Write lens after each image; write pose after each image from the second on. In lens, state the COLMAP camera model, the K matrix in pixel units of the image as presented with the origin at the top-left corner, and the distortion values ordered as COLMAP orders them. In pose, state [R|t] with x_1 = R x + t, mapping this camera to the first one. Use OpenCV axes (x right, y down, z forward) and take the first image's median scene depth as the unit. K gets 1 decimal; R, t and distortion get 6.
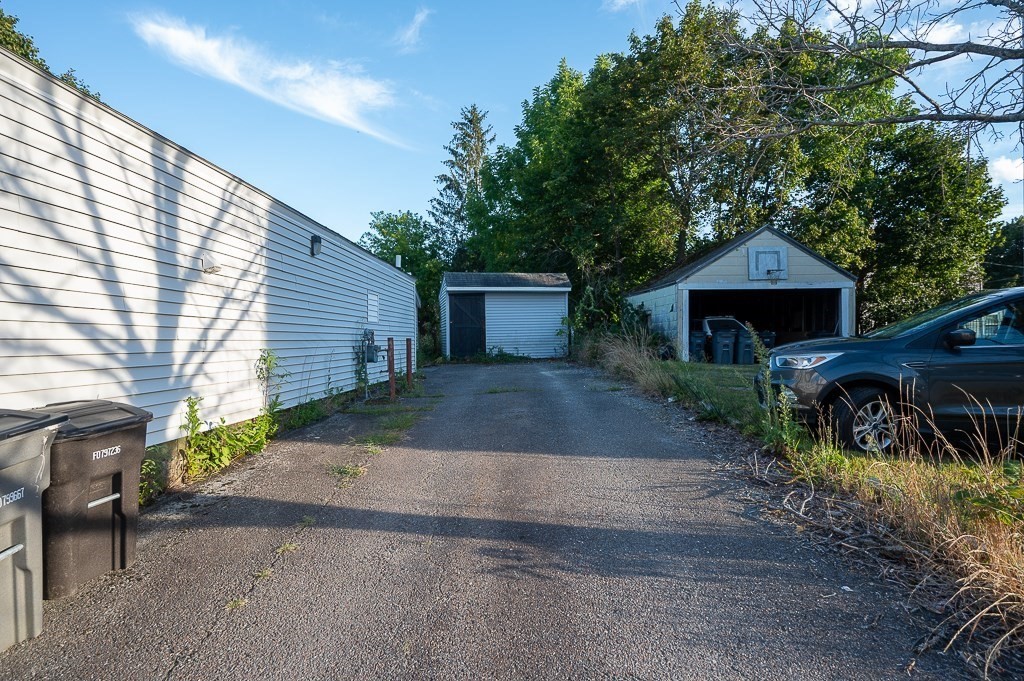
lens RADIAL K [[556.6, 0, 515.2], [0, 556.6, 338.3], [0, 0, 1]] dist [0.015040, -0.000311]
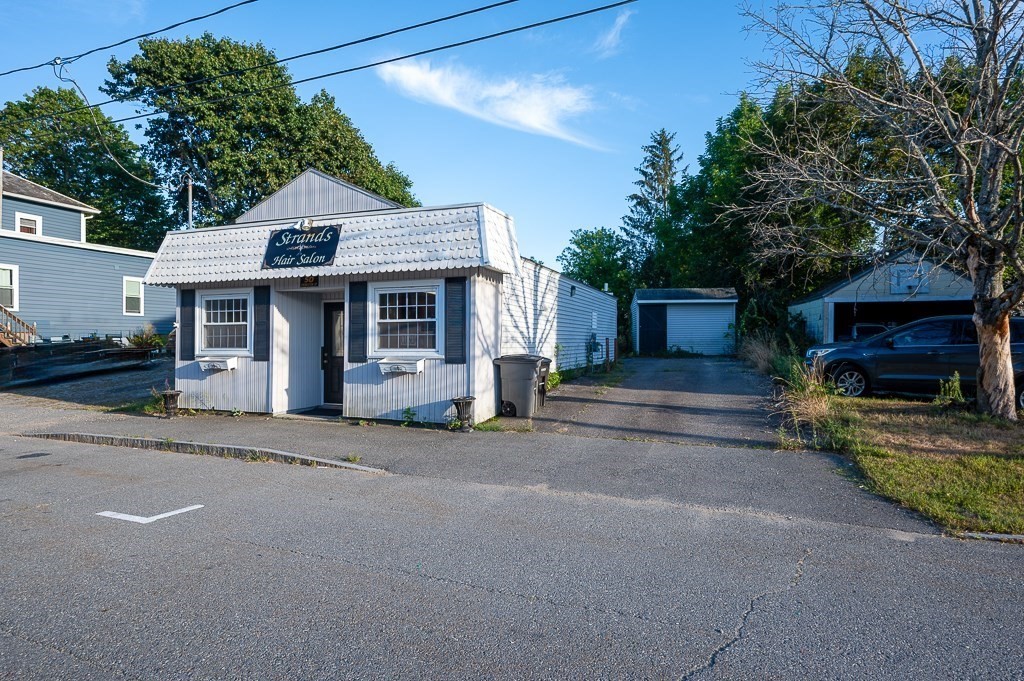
lens RADIAL K [[556.6, 0, 517.5], [0, 556.6, 335.5], [0, 0, 1]] dist [0.015040, -0.000311]
pose [[0.946569, 0.011654, -0.322291, 0.021804], [-0.013090, 0.999912, -0.002289, -0.000170], [0.322235, 0.006386, 0.946638, -0.214172]]
